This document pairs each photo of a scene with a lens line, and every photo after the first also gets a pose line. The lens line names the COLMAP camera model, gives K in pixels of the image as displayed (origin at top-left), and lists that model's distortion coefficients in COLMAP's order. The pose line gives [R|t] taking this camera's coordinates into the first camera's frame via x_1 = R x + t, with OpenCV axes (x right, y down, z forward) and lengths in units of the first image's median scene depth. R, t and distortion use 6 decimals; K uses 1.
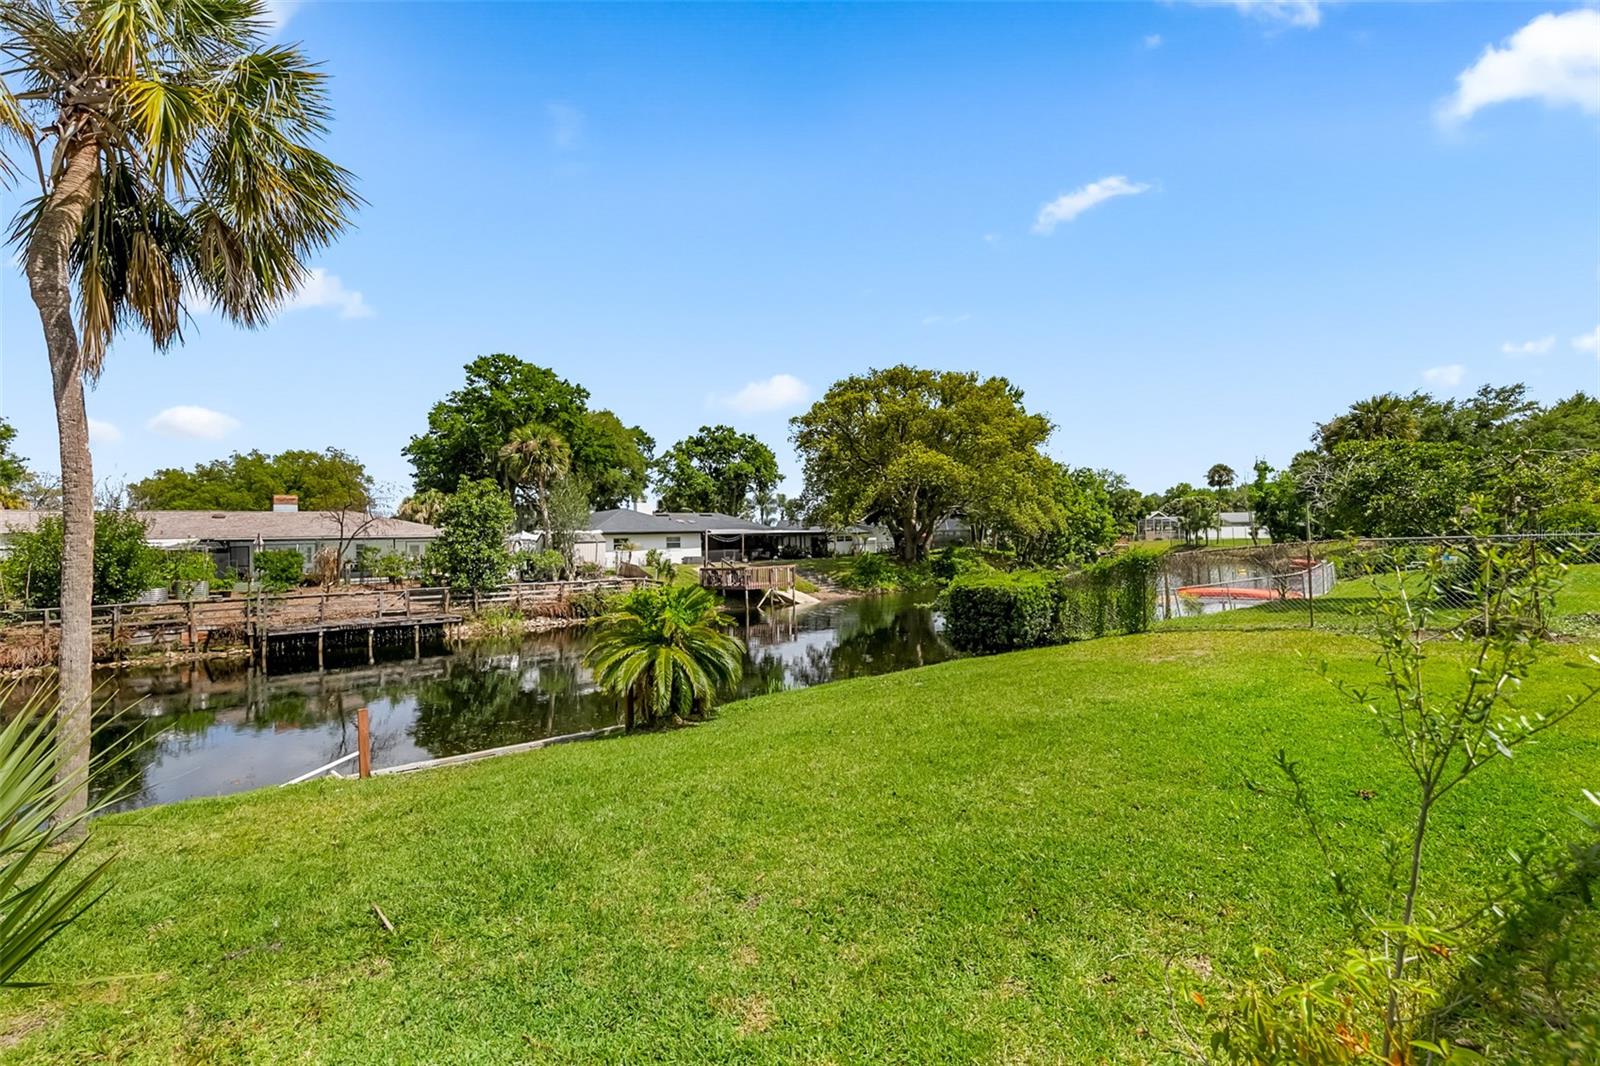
lens RADIAL K [[727.1, 0, 794.3], [0, 727.1, 524.8], [0, 0, 1]] dist [-0.001367, 0.000687]
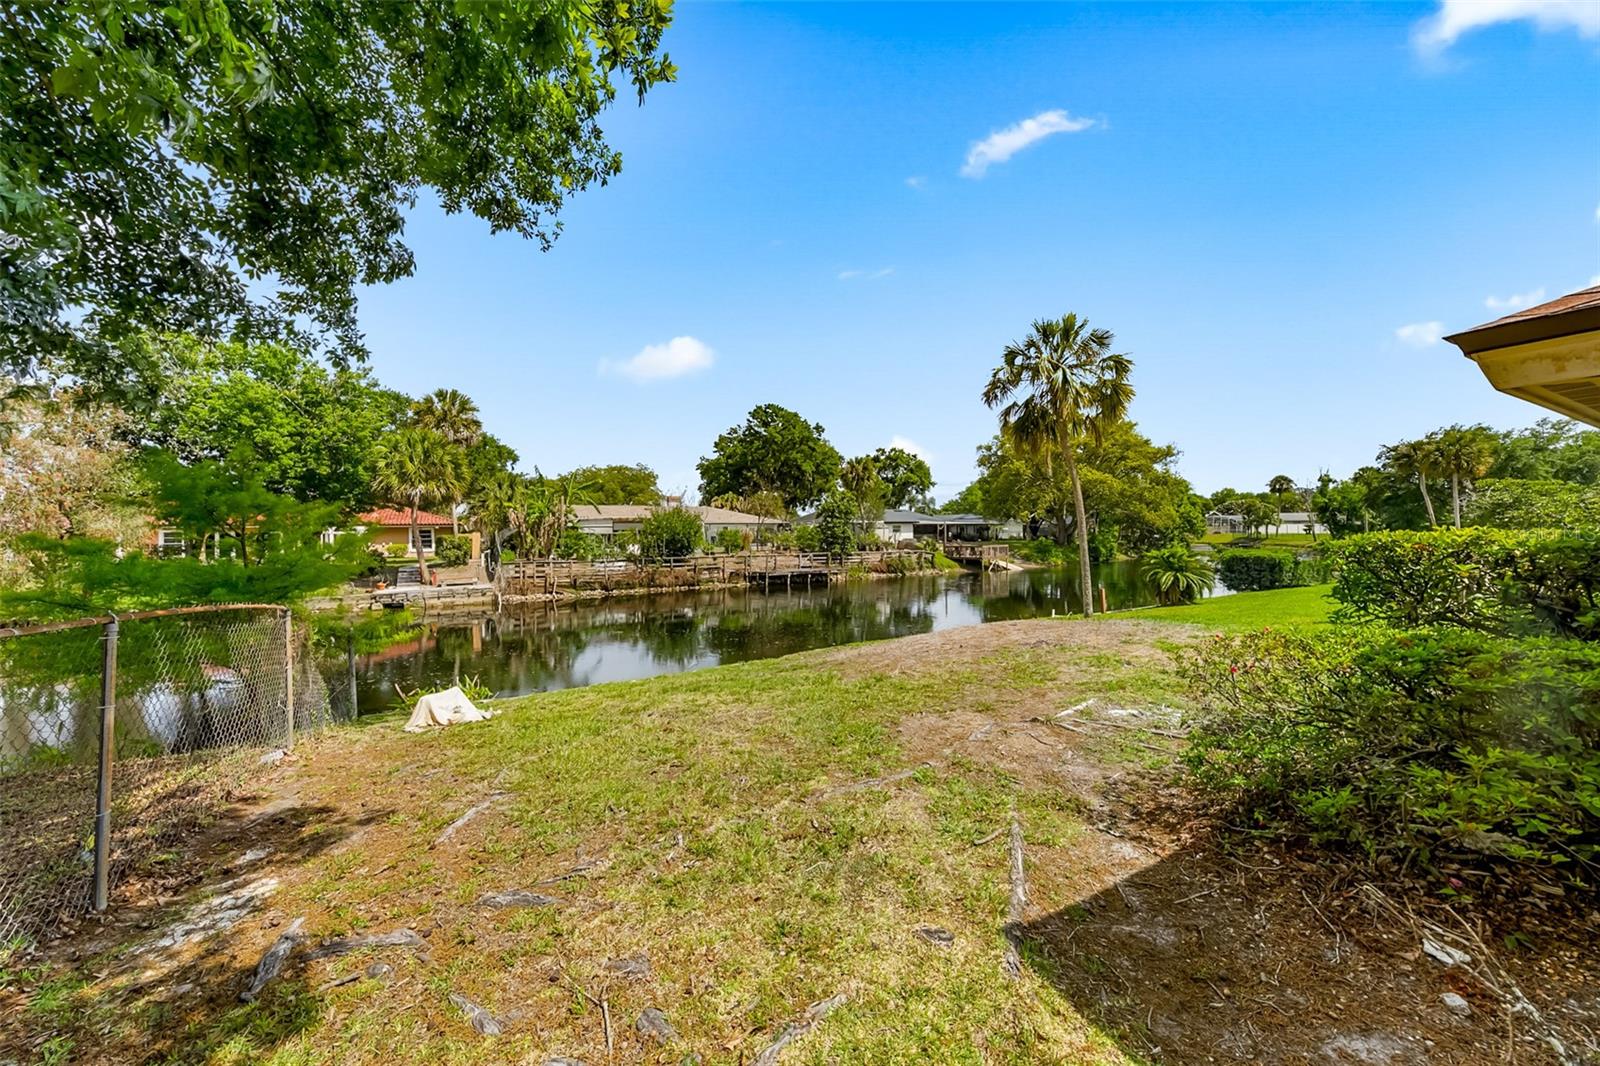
lens RADIAL K [[545.3, 0, 796.2], [0, 545.3, 545.0], [0, 0, 1]] dist [-0.001012, -0.000253]
pose [[0.987480, 0.021612, -0.156259, -0.189786], [-0.013353, 0.998467, 0.053709, -0.000817], [0.157181, -0.050950, 0.986255, -0.161654]]
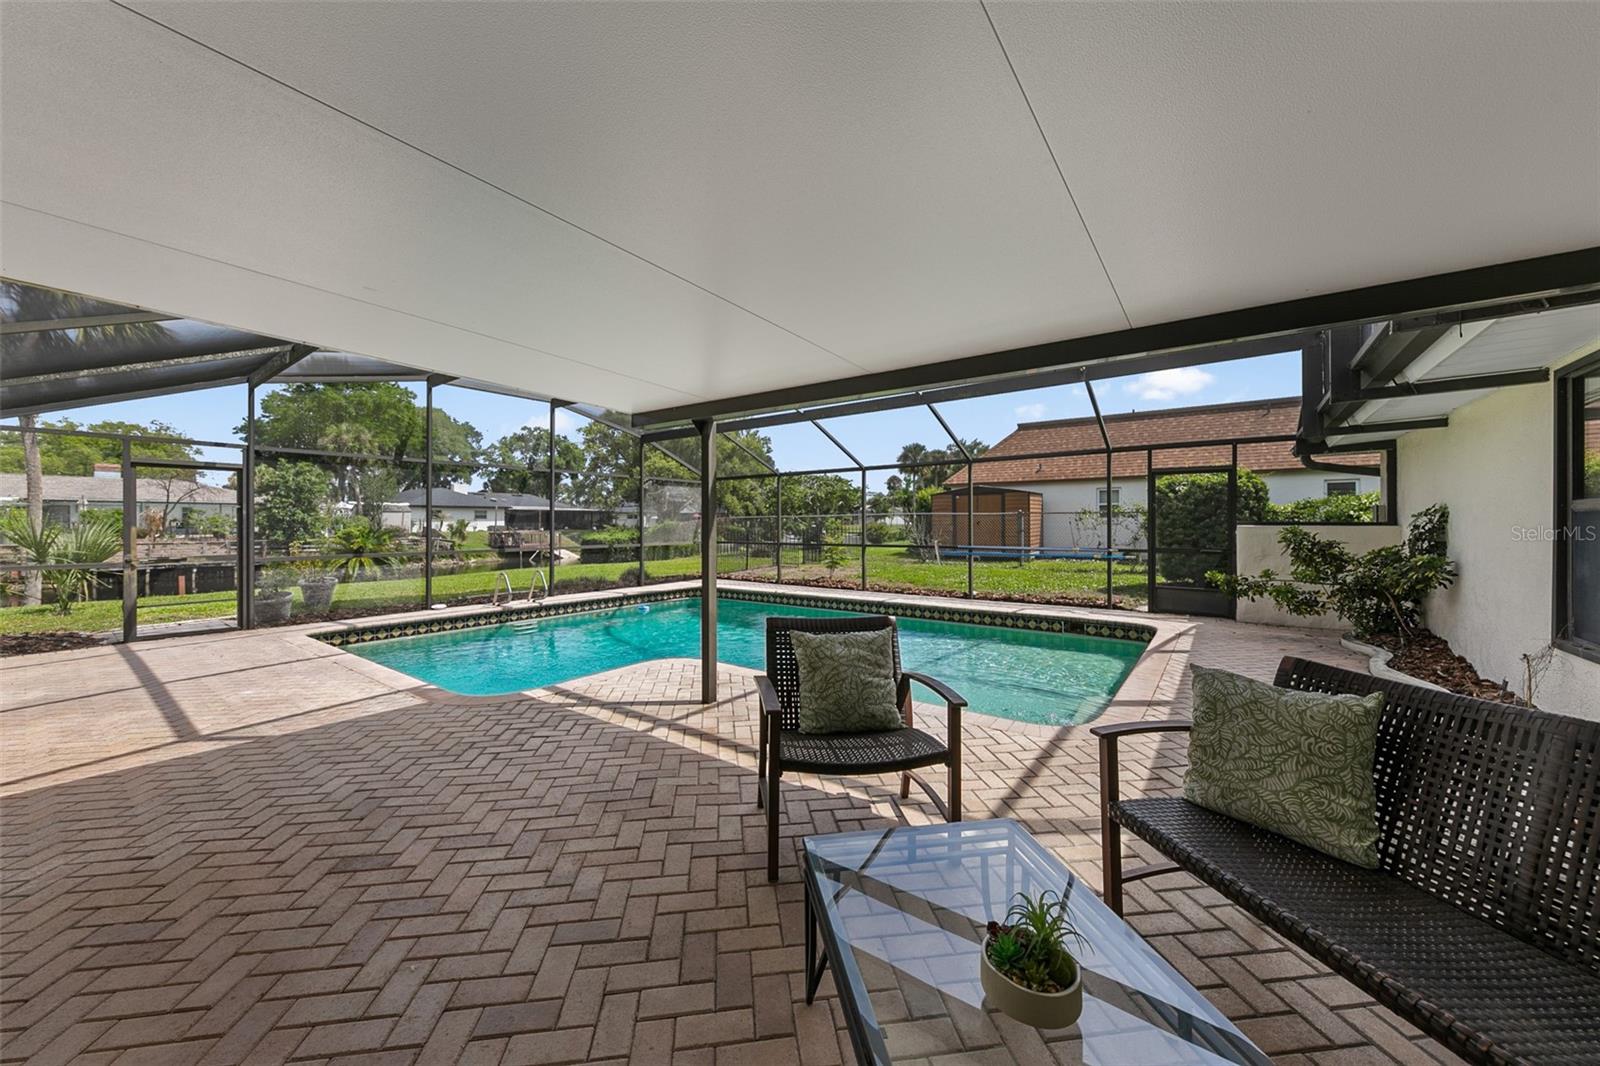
lens RADIAL K [[572.6, 0, 790.1], [0, 572.6, 520.9], [0, 0, 1]] dist [0.002607, 0.000081]
pose [[0.963176, 0.028817, 0.267322, 0.097488], [-0.034037, 0.999309, 0.014911, -0.000061], [-0.266708, -0.023461, 0.963492, -0.159893]]
